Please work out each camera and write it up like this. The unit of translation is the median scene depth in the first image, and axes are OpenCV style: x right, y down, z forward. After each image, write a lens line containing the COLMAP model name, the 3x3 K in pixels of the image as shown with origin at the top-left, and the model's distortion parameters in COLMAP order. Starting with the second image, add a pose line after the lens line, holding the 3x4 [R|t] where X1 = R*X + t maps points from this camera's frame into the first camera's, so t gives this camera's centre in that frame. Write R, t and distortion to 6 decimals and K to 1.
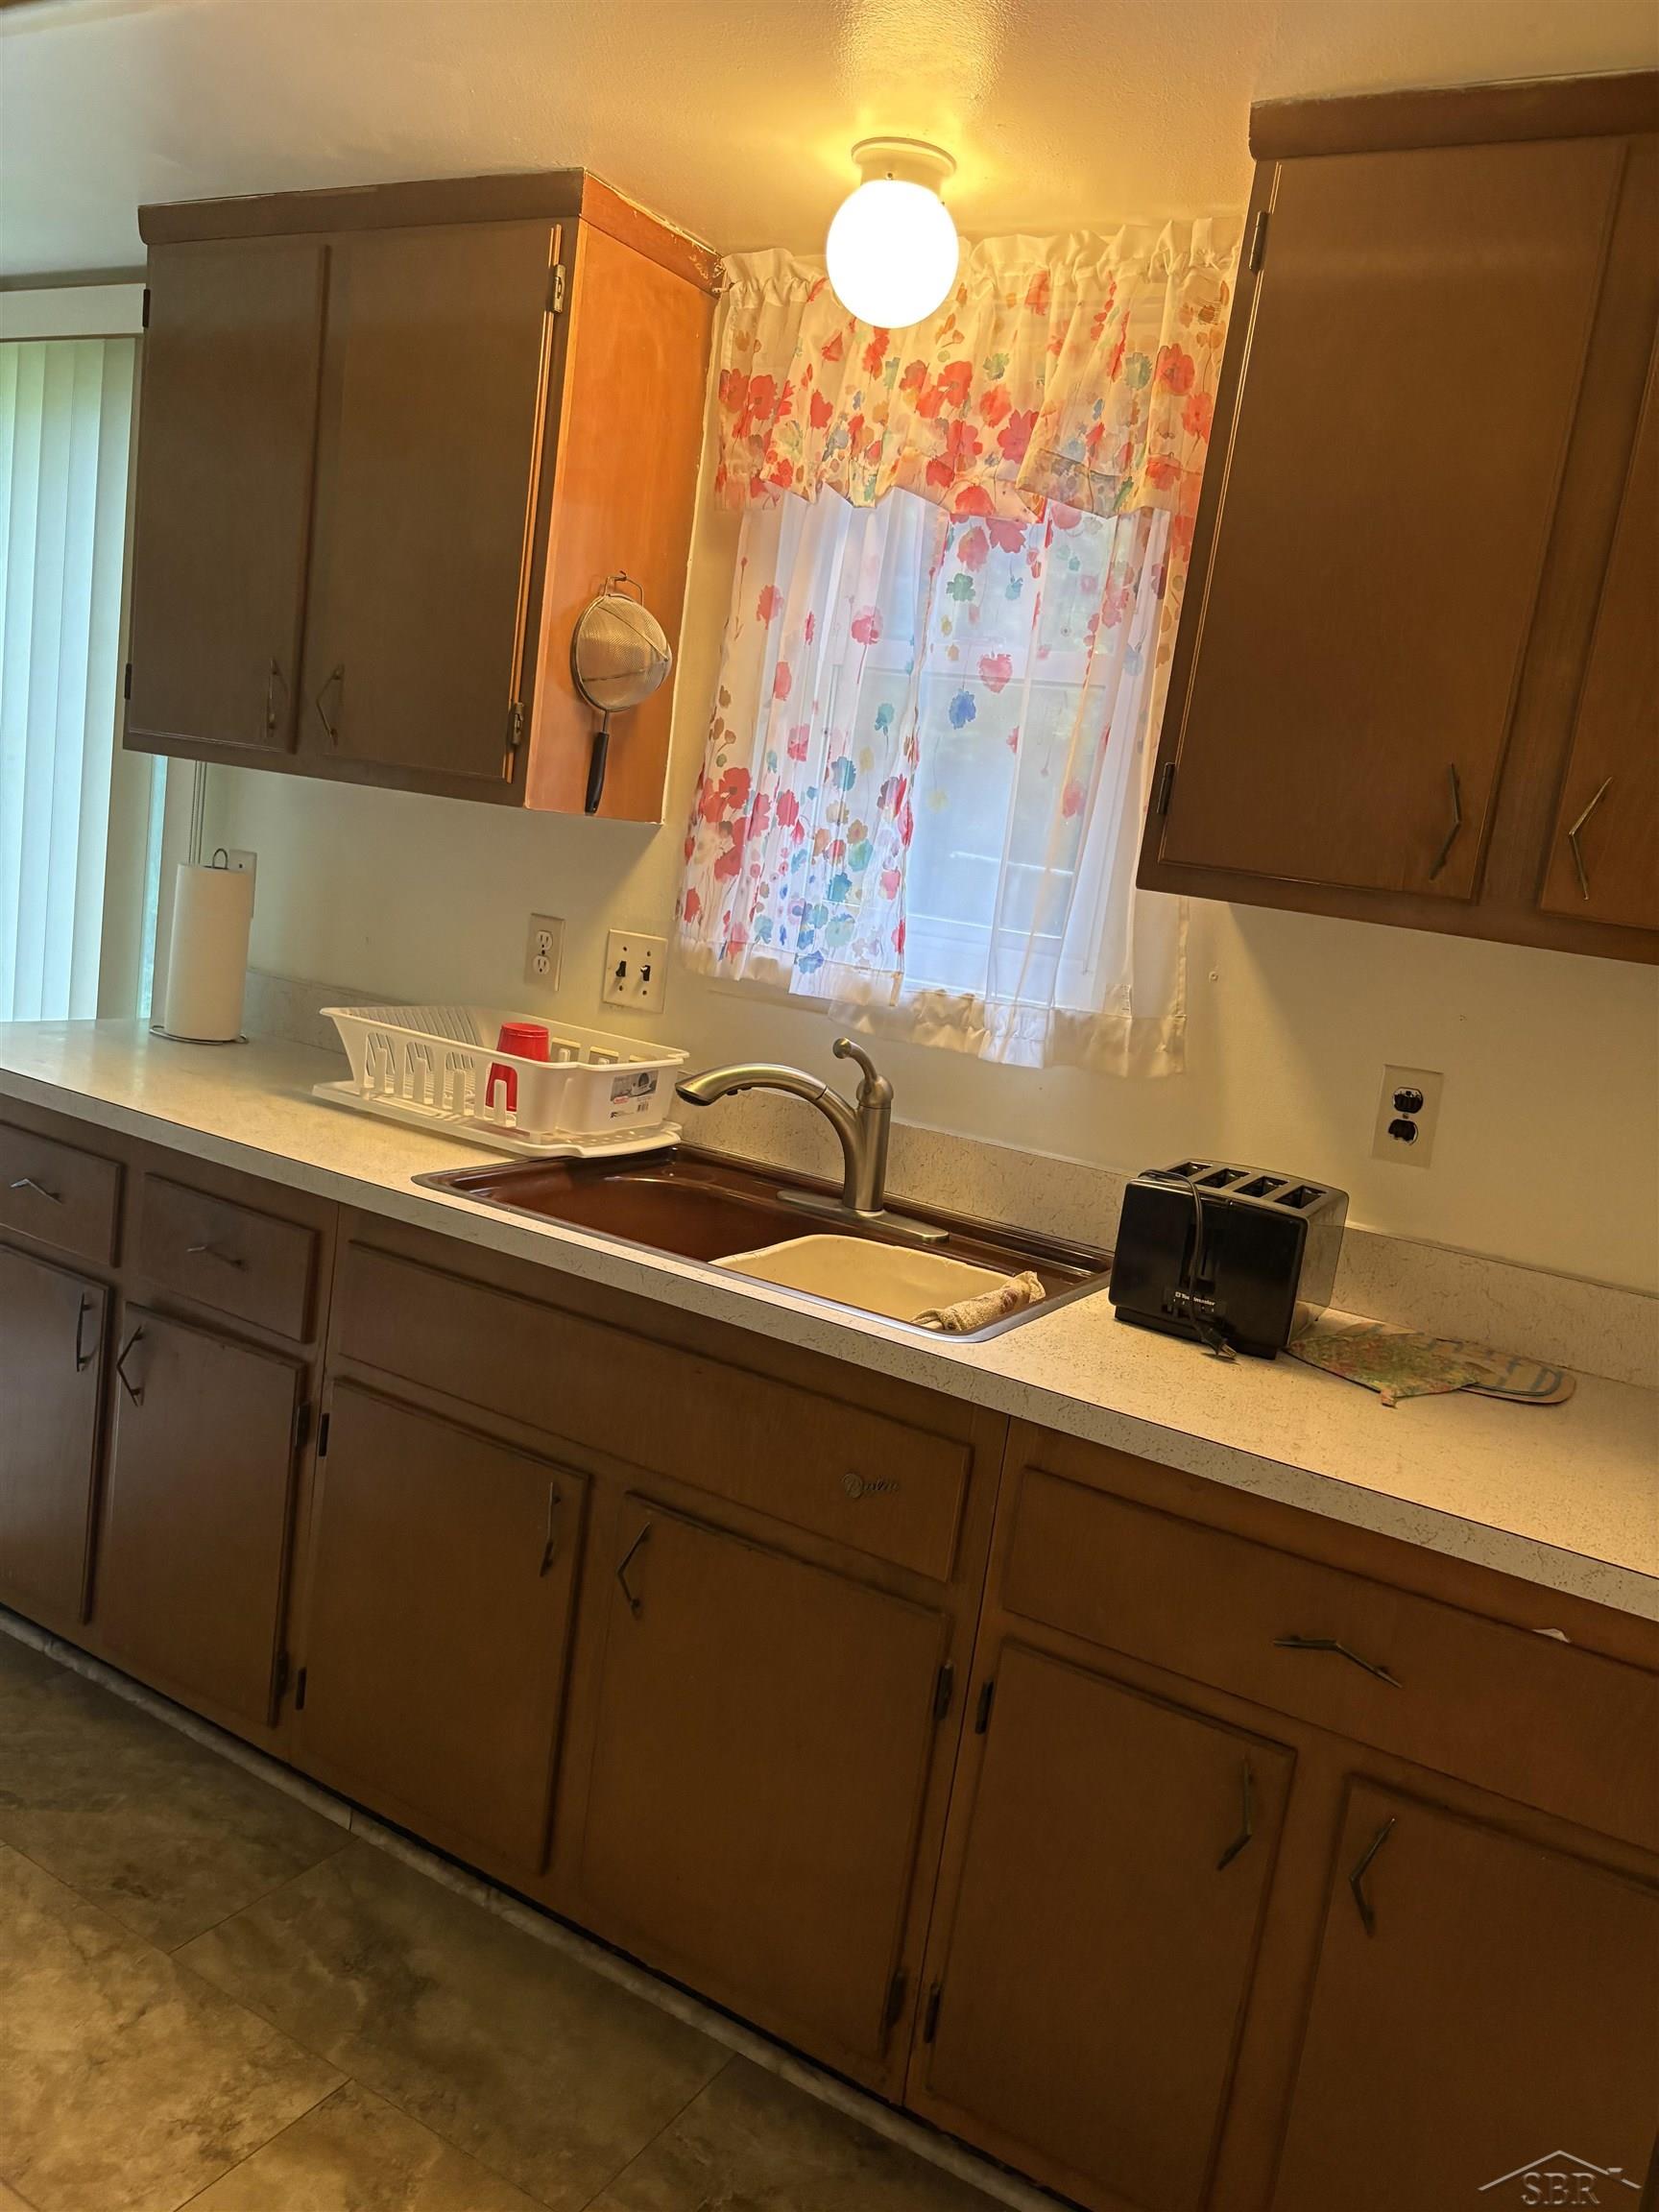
lens RADIAL K [[1674.0, 0, 844.0], [0, 1674.0, 1102.0], [0, 0, 1]] dist [0.023442, -0.021531]
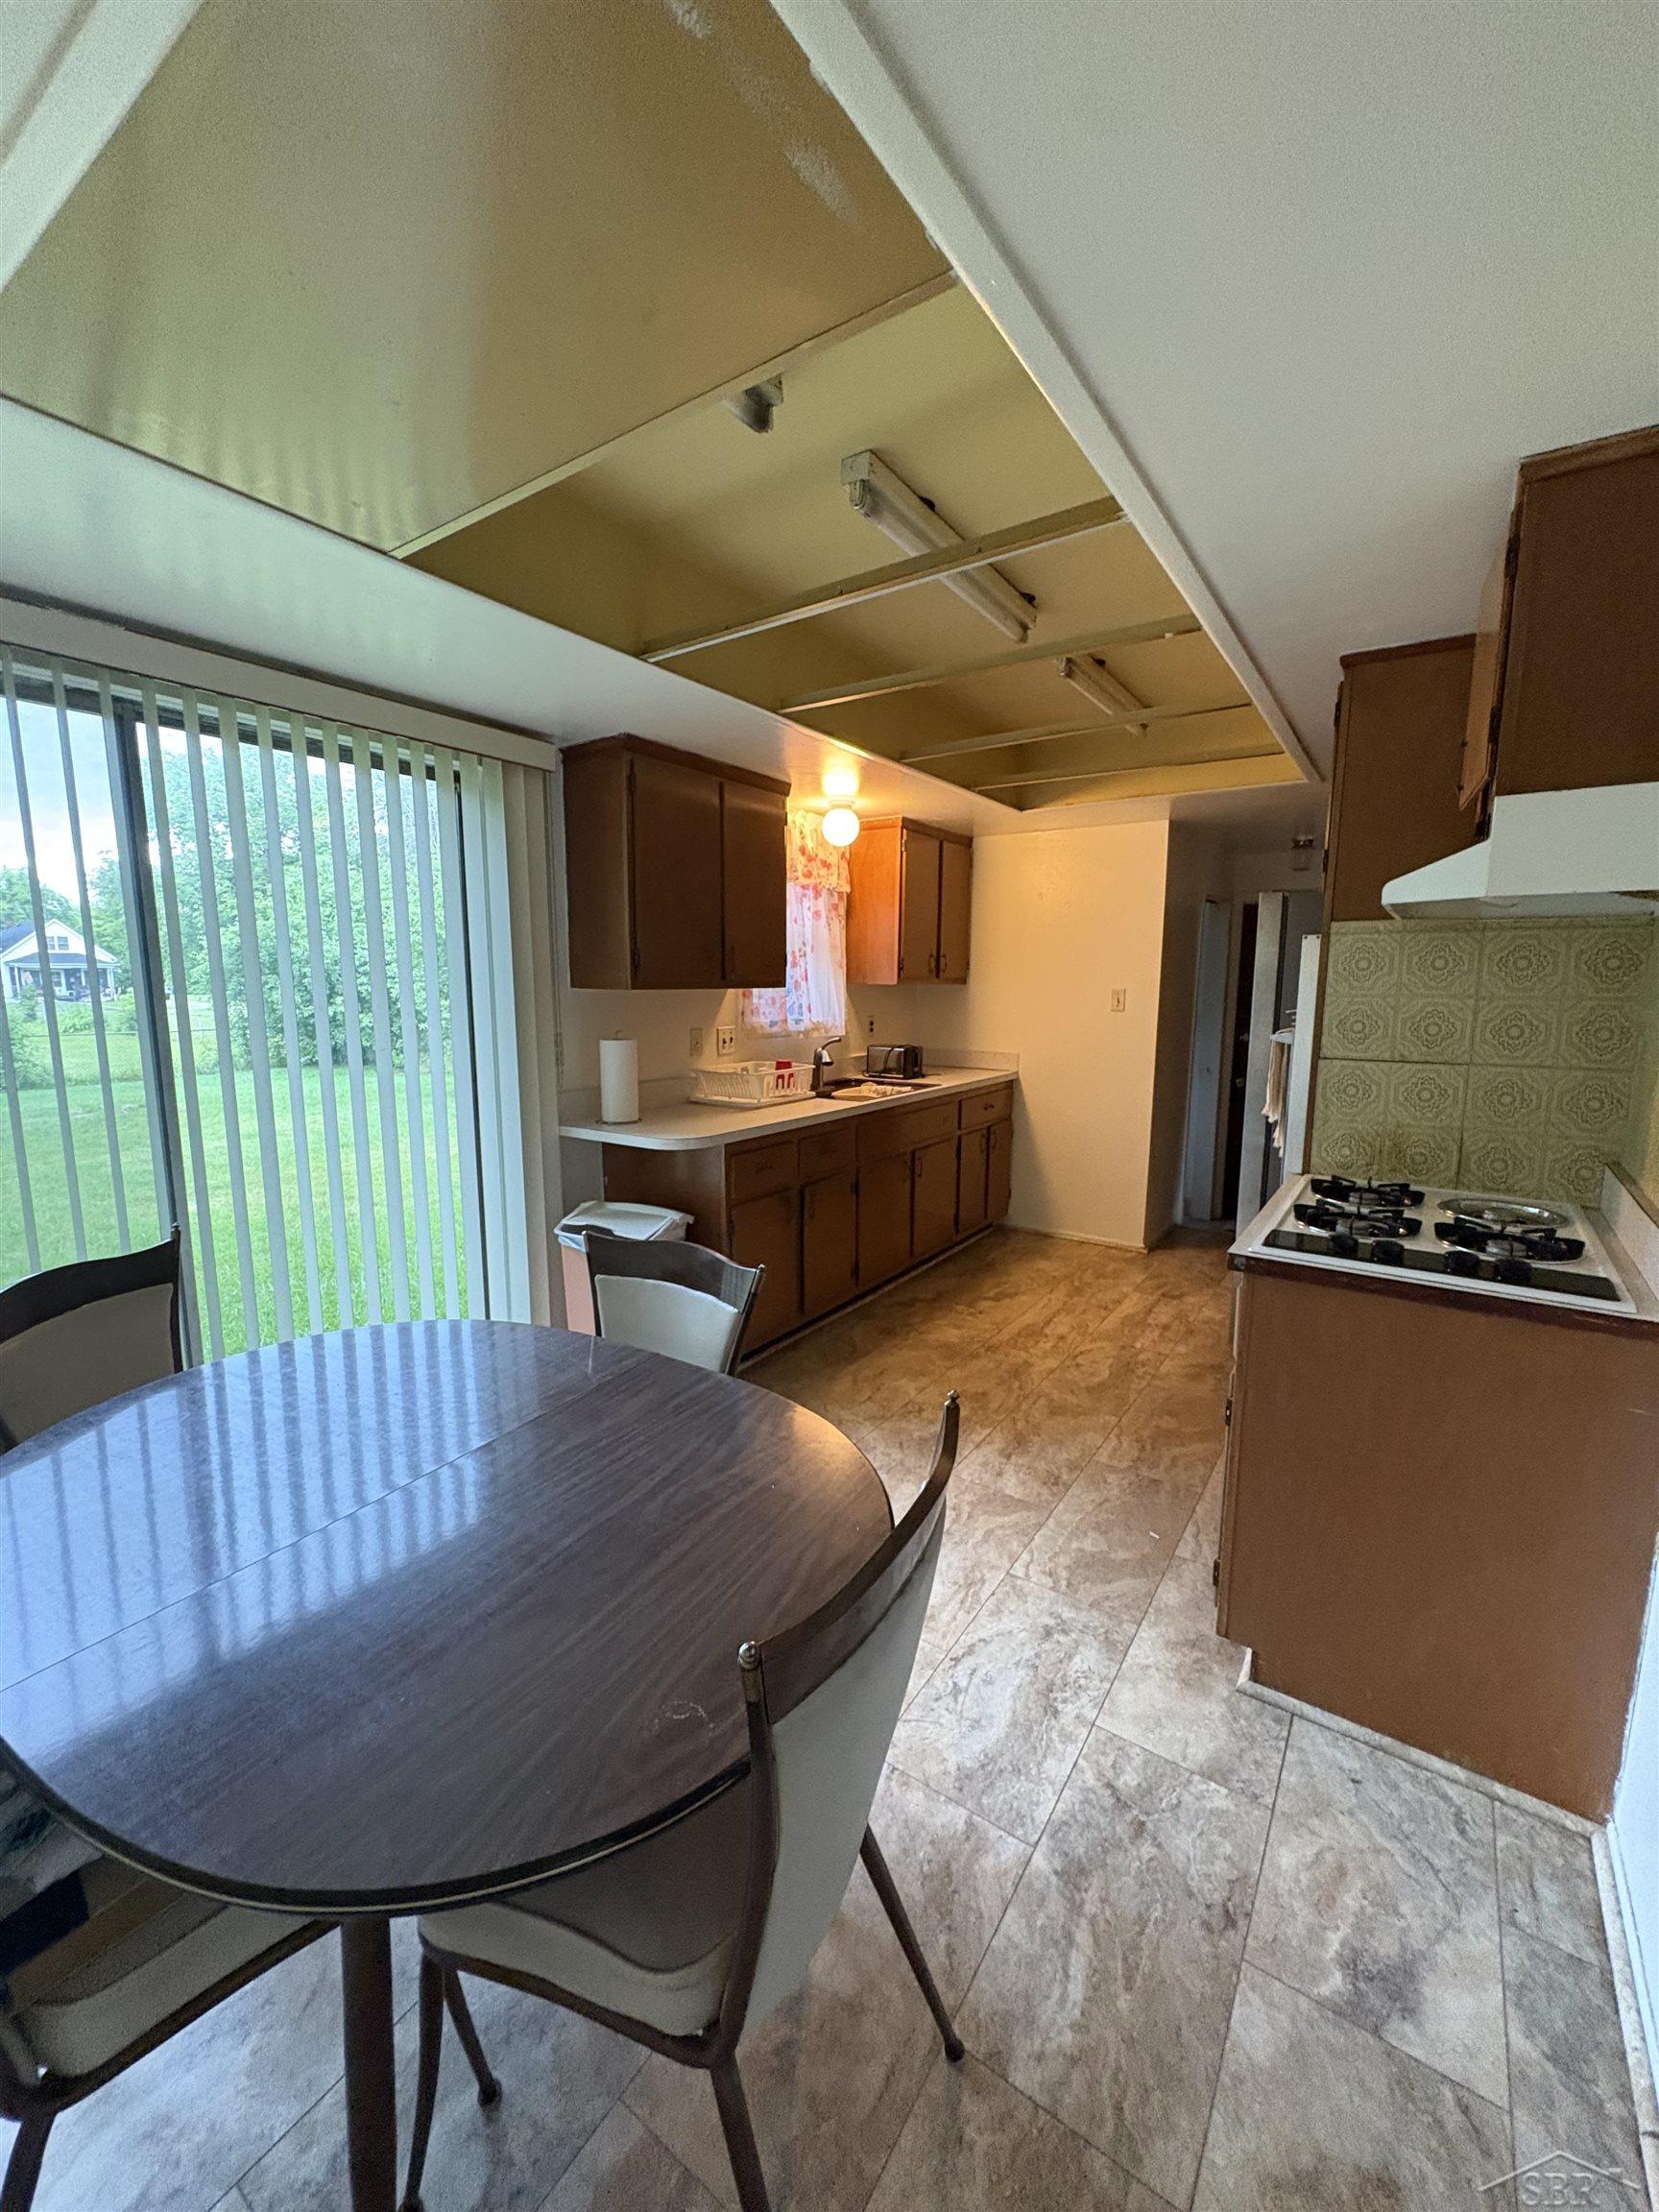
lens RADIAL K [[881.0, 0, 832.0], [0, 881.0, 1103.3], [0, 0, 1]] dist [-0.002065, -0.000434]
pose [[0.066754, -0.268595, 0.960937, -1.727872], [0.165065, 0.952788, 0.254851, -0.358819], [-0.984021, 0.141604, 0.107938, 0.770040]]
